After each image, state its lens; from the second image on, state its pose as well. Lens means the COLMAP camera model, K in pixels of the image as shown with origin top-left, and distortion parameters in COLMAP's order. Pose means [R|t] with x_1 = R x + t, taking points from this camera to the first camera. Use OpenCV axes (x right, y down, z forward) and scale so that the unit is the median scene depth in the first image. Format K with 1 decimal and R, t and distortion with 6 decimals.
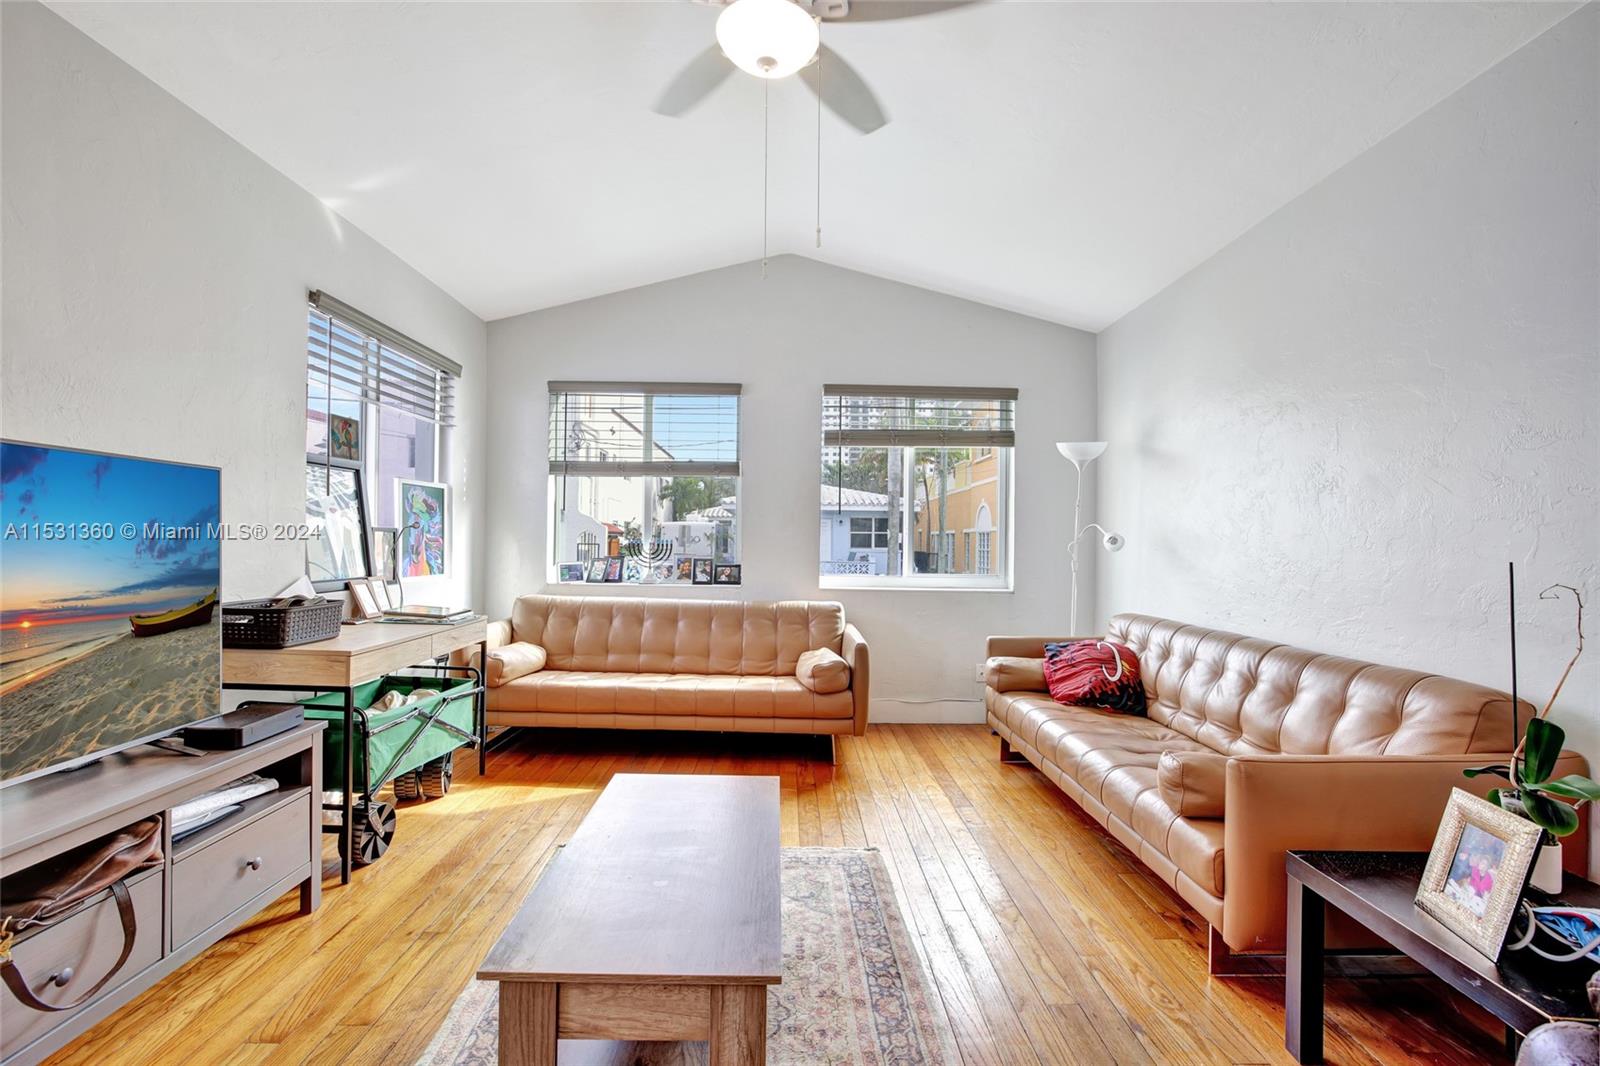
lens RADIAL K [[707.9, 0, 797.9], [0, 707.9, 547.2], [0, 0, 1]] dist [-0.010342, 0.004879]
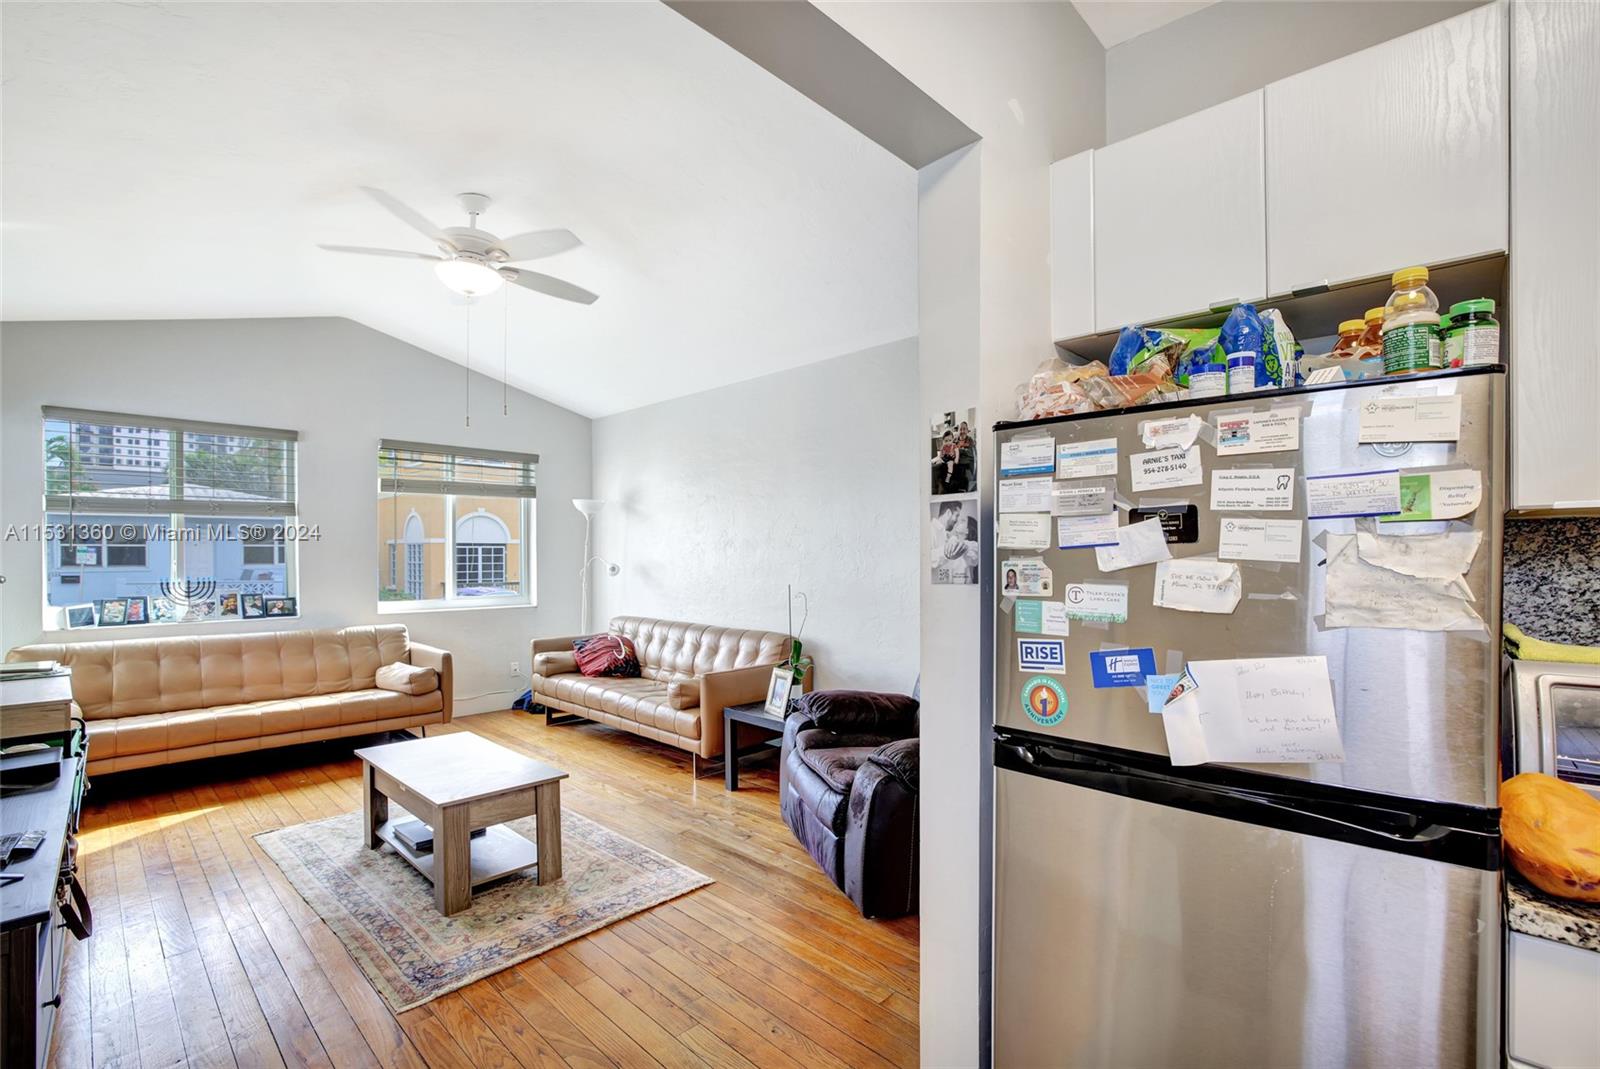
lens RADIAL K [[707.9, 0, 797.4], [0, 707.9, 550.5], [0, 0, 1]] dist [-0.010342, 0.004879]
pose [[0.719070, -0.009869, 0.694868, -0.358451], [0.015187, 0.999884, -0.001515, -0.044645], [-0.694772, 0.011642, 0.719136, -0.411022]]
